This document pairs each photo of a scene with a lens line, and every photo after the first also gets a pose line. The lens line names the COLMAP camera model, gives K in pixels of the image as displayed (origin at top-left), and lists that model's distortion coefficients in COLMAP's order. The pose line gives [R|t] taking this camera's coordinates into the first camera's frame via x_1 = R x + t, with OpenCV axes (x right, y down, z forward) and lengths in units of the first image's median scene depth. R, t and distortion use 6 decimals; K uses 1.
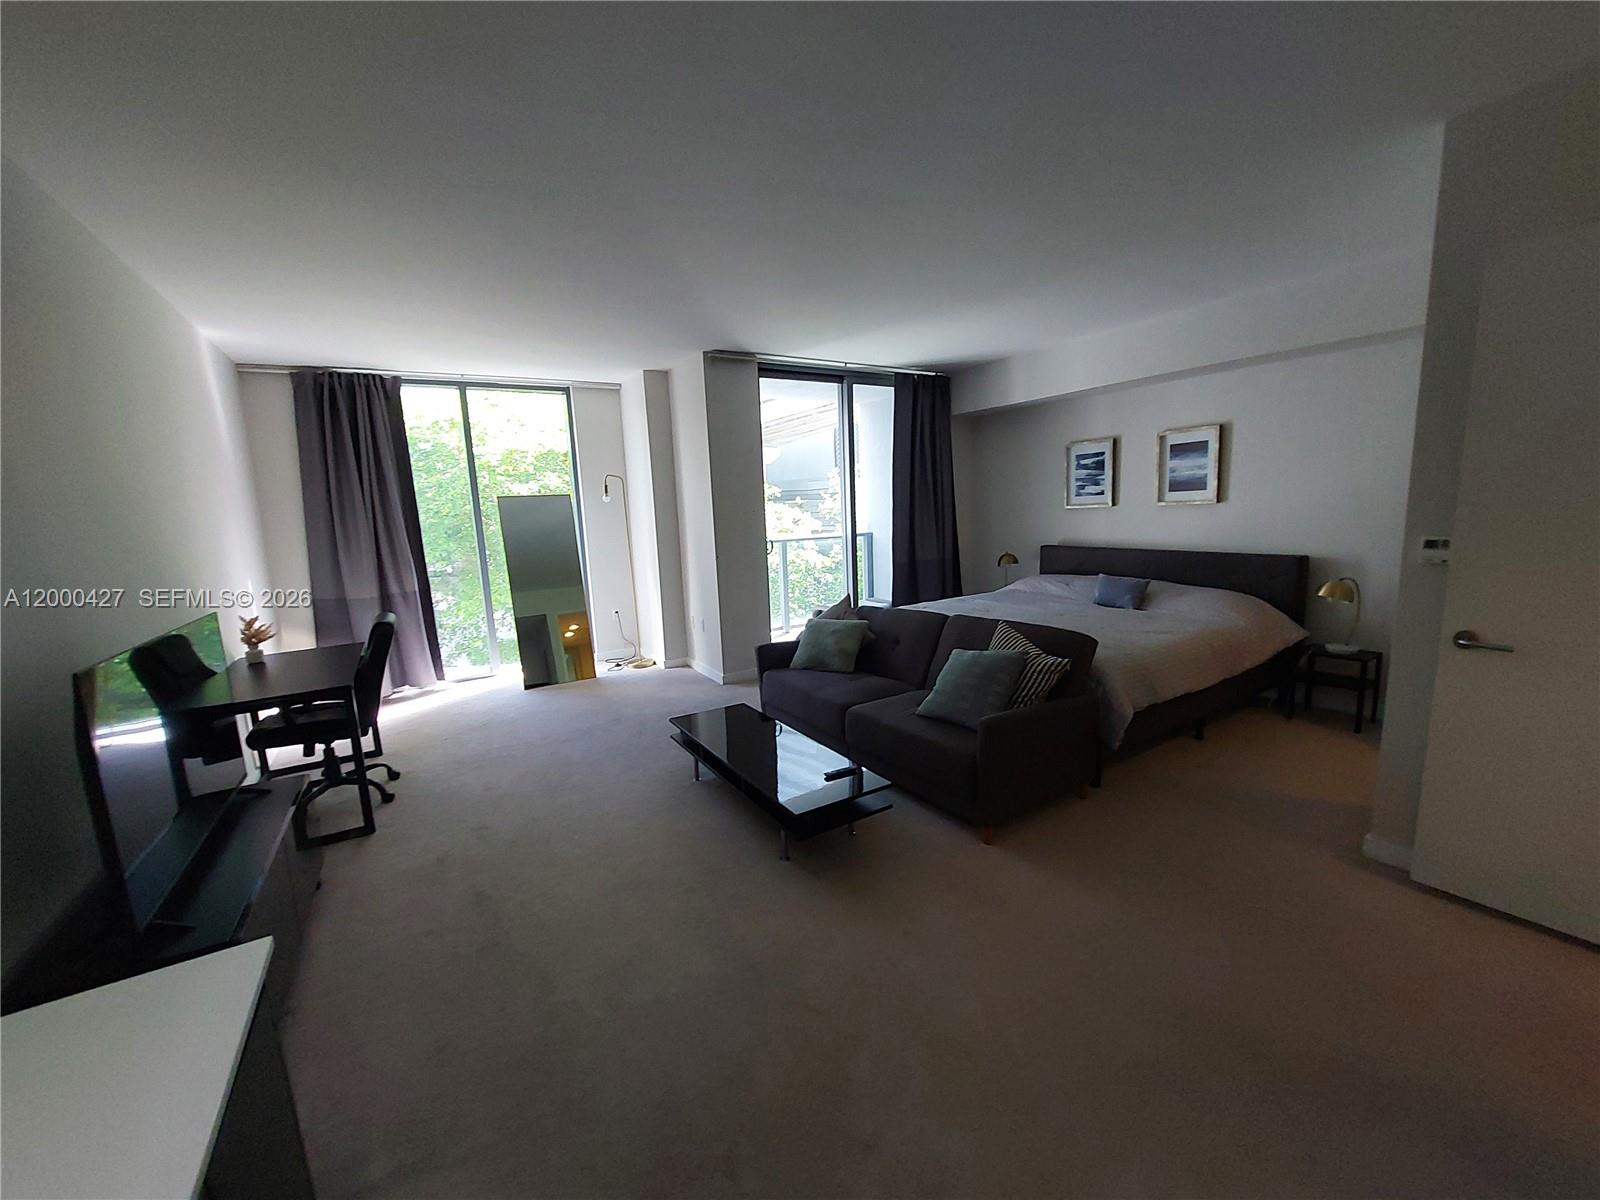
lens RADIAL K [[641.3, 0, 804.4], [0, 641.3, 604.0], [0, 0, 1]] dist [-0.009081, -0.000064]
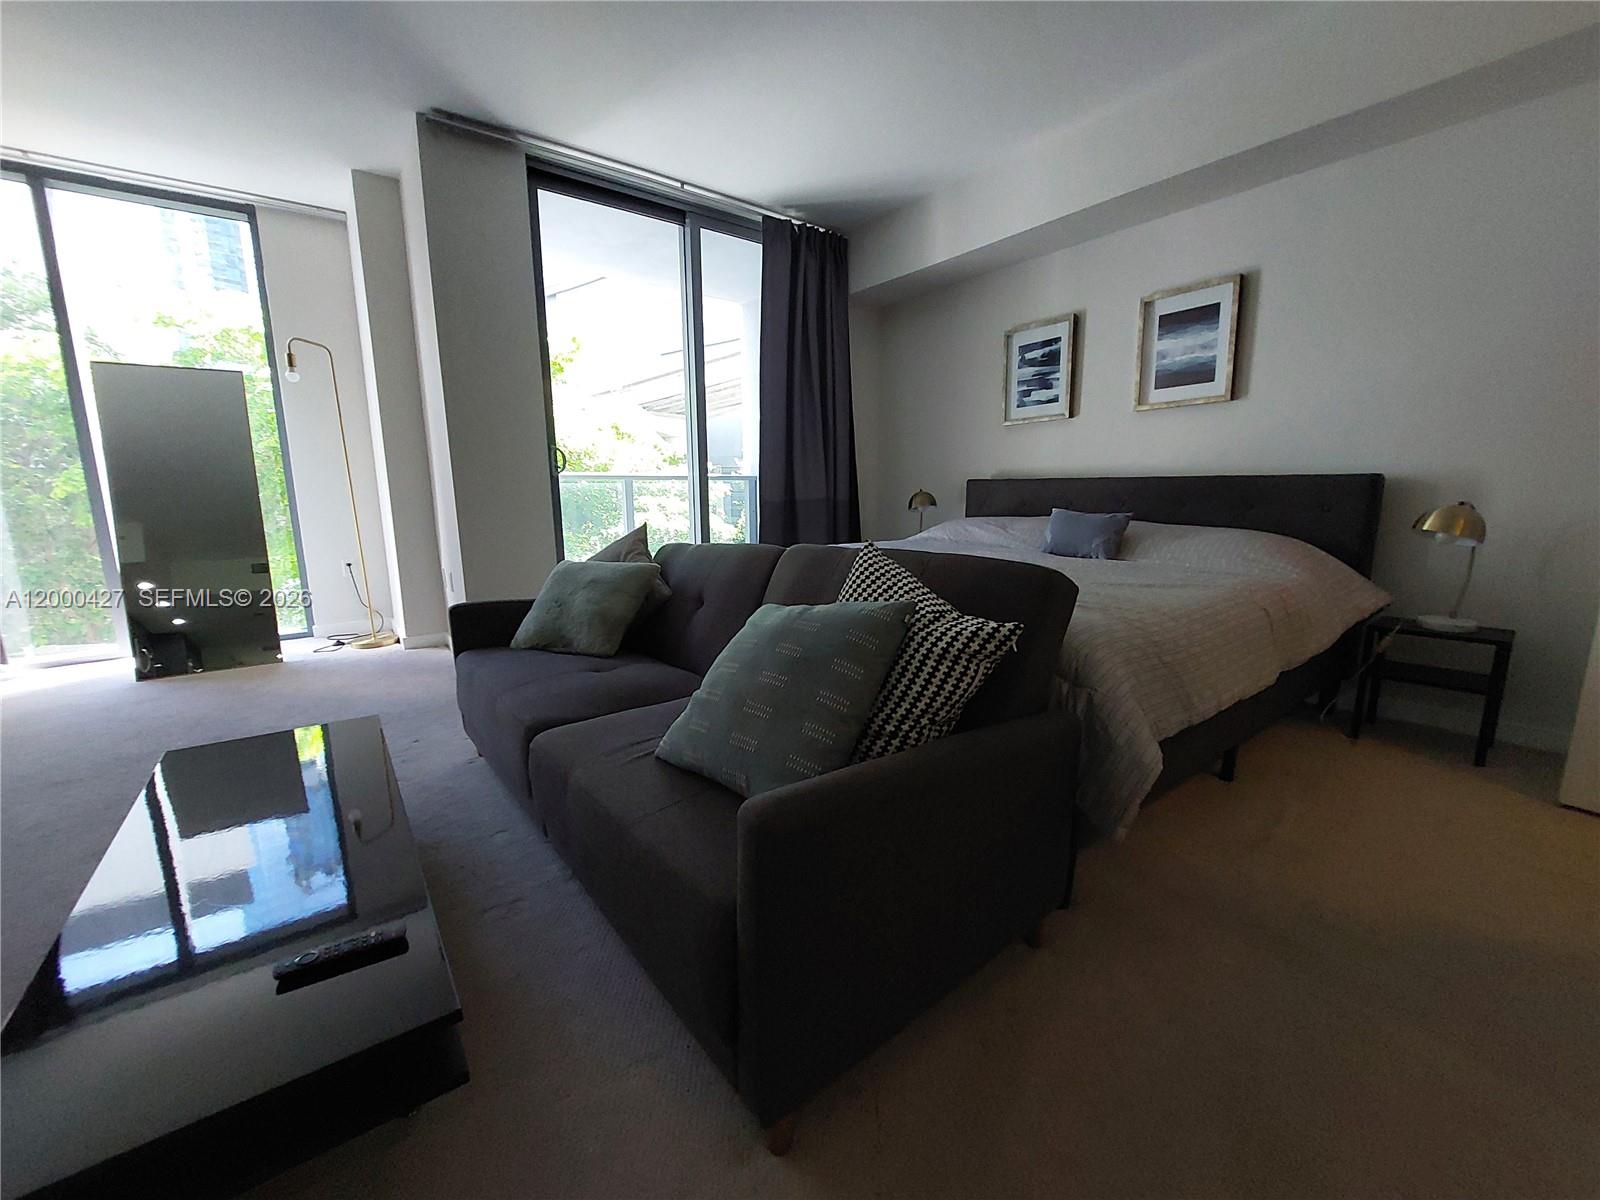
lens RADIAL K [[641.3, 0, 804.4], [0, 641.3, 604.0], [0, 0, 1]] dist [-0.009081, -0.000064]
pose [[0.995131, 0.015059, 0.097404, 0.158393], [-0.017156, 0.999638, 0.020733, 0.043565], [-0.097056, -0.022303, 0.995029, 0.399934]]
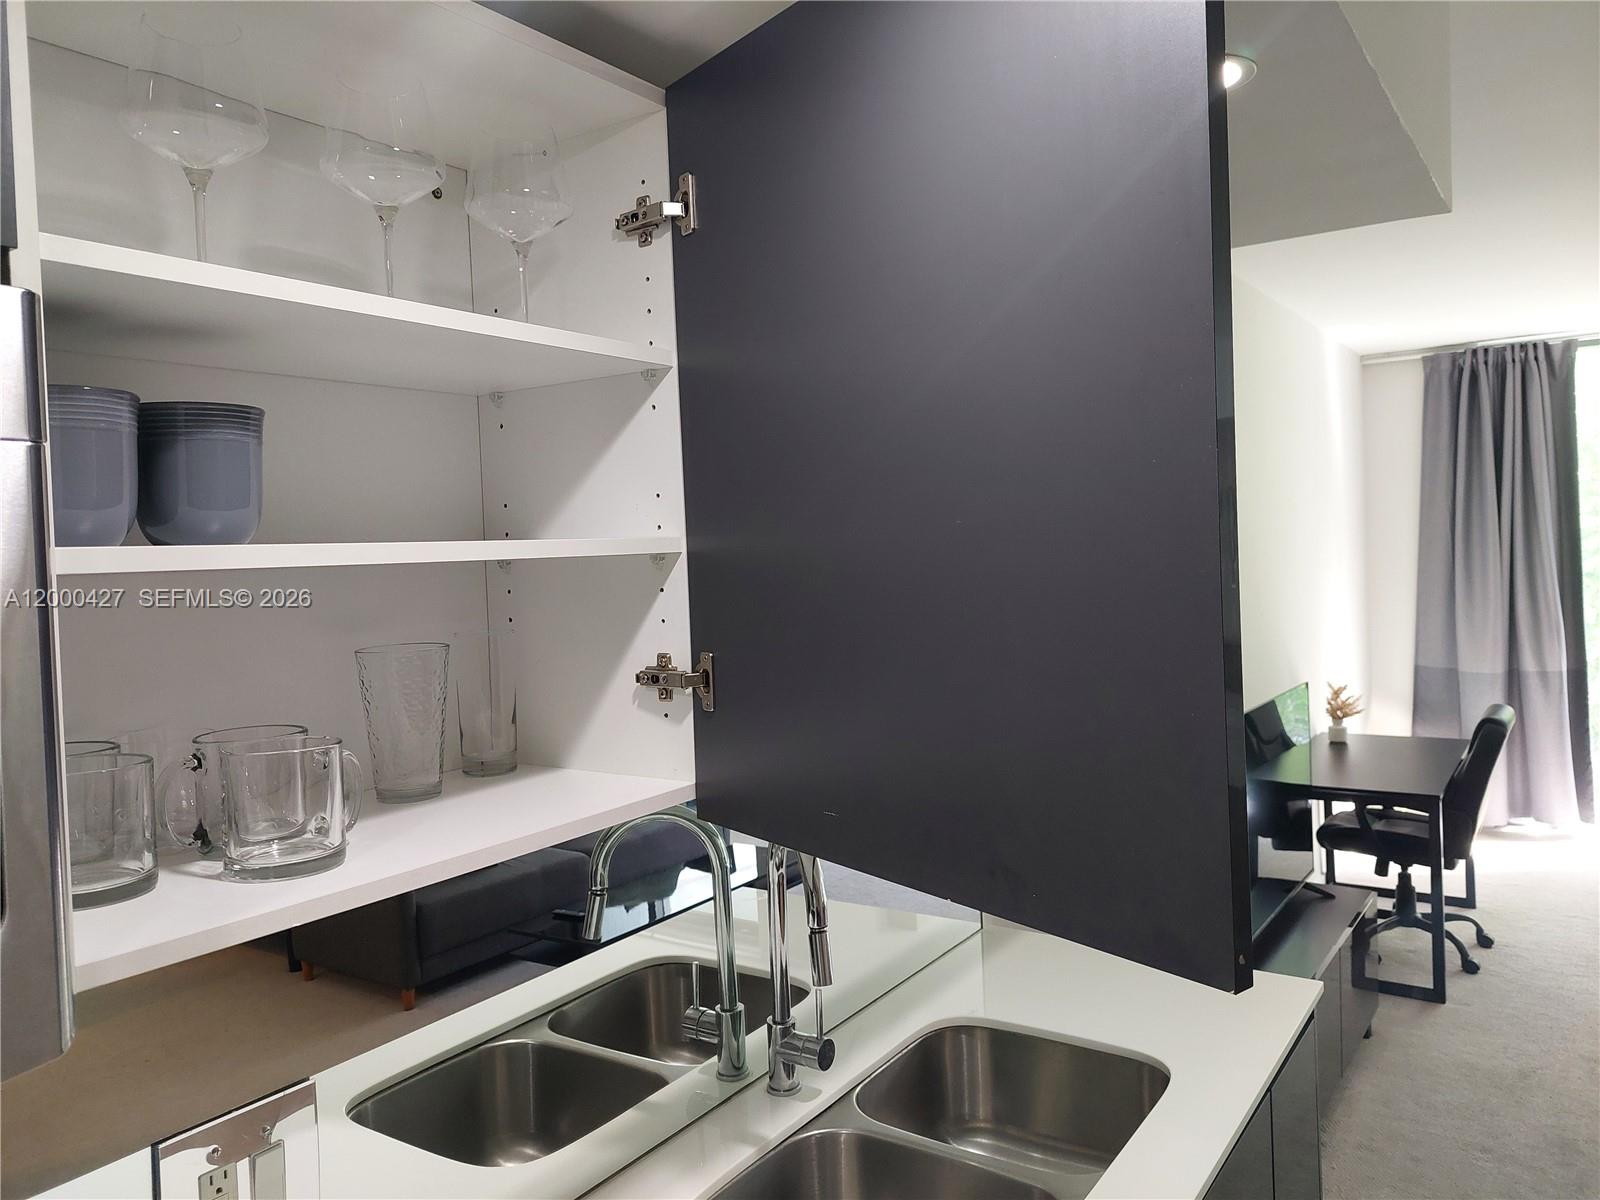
lens RADIAL K [[1148.4, 0, 804.5], [0, 1148.4, 558.5], [0, 0, 1]] dist [-0.002312, -0.000504]
pose [[0.399676, 0.040305, -0.915770, 0.144384], [-0.126308, 0.991925, -0.011468, -0.027075], [0.907913, 0.120253, 0.401539, -0.170245]]
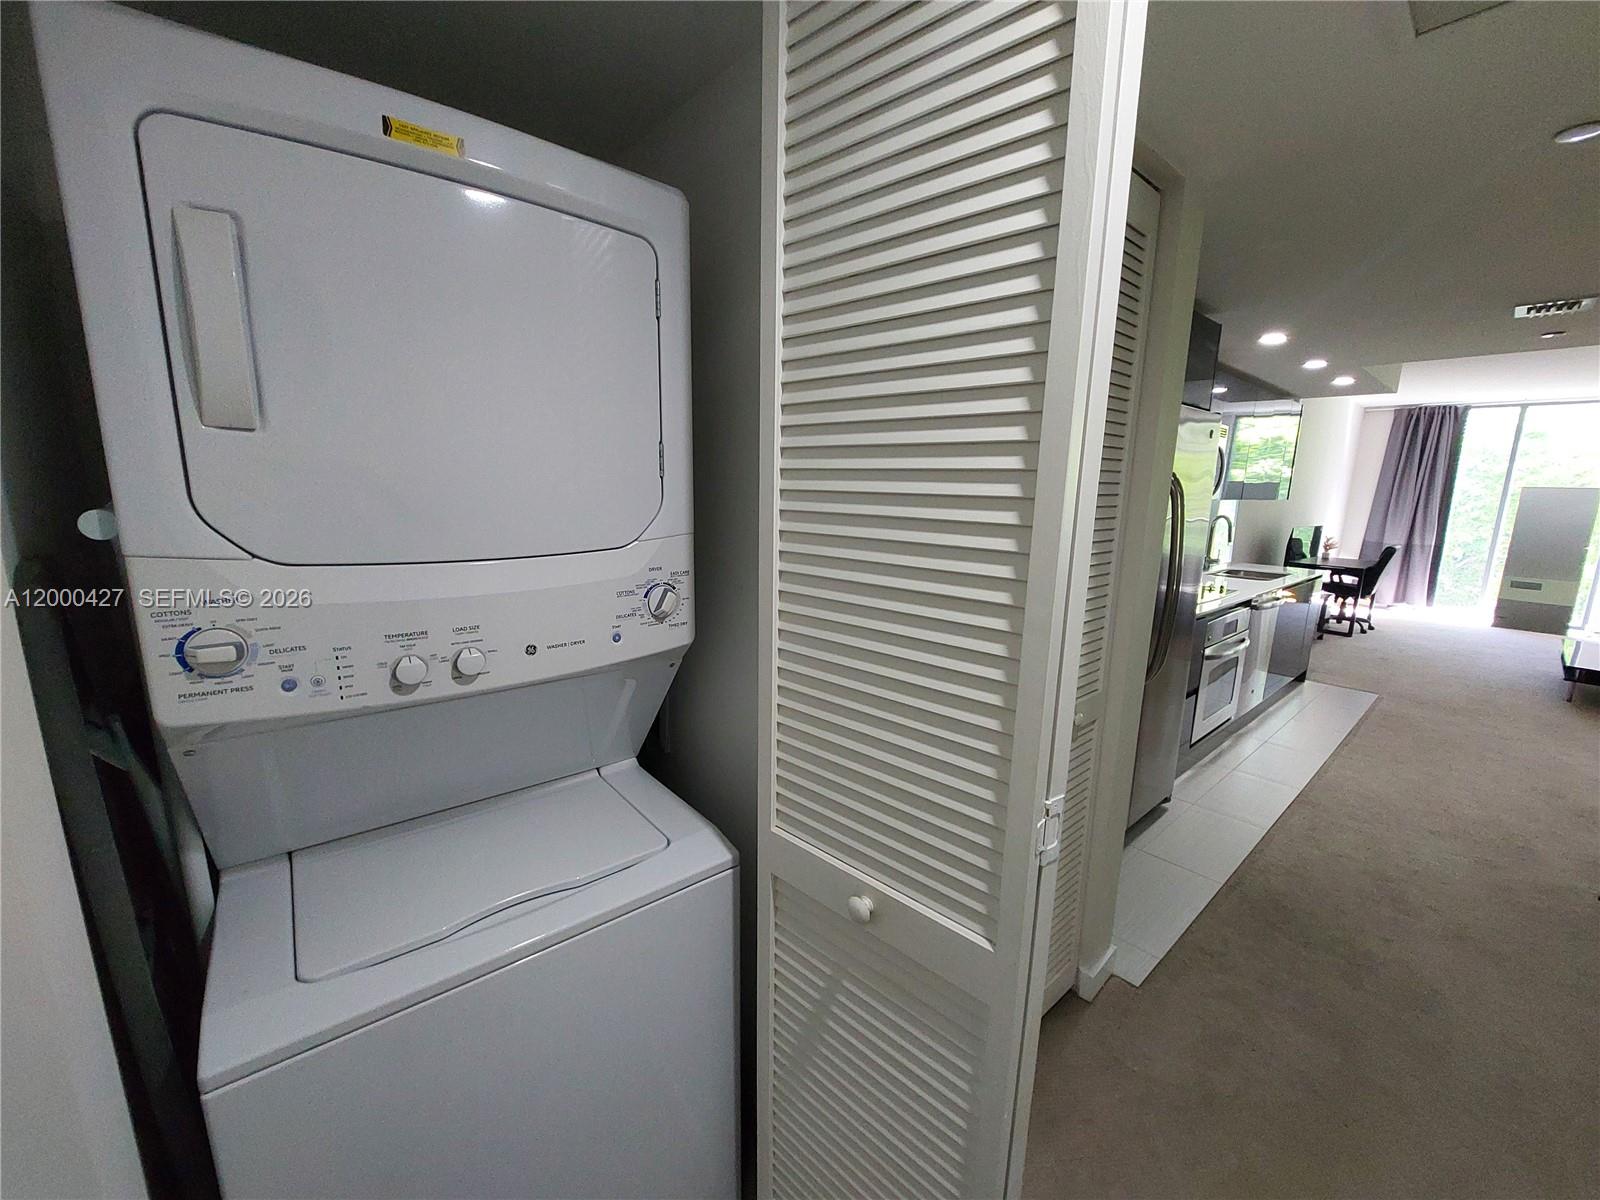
lens RADIAL K [[641.3, 0, 804.4], [0, 641.3, 604.0], [0, 0, 1]] dist [-0.009081, -0.000064]
pose [[0.165693, 0.227139, -0.959663, 0.748686], [-0.178984, 0.963879, 0.197234, 0.097897], [0.969799, 0.139085, 0.200362, -0.880307]]
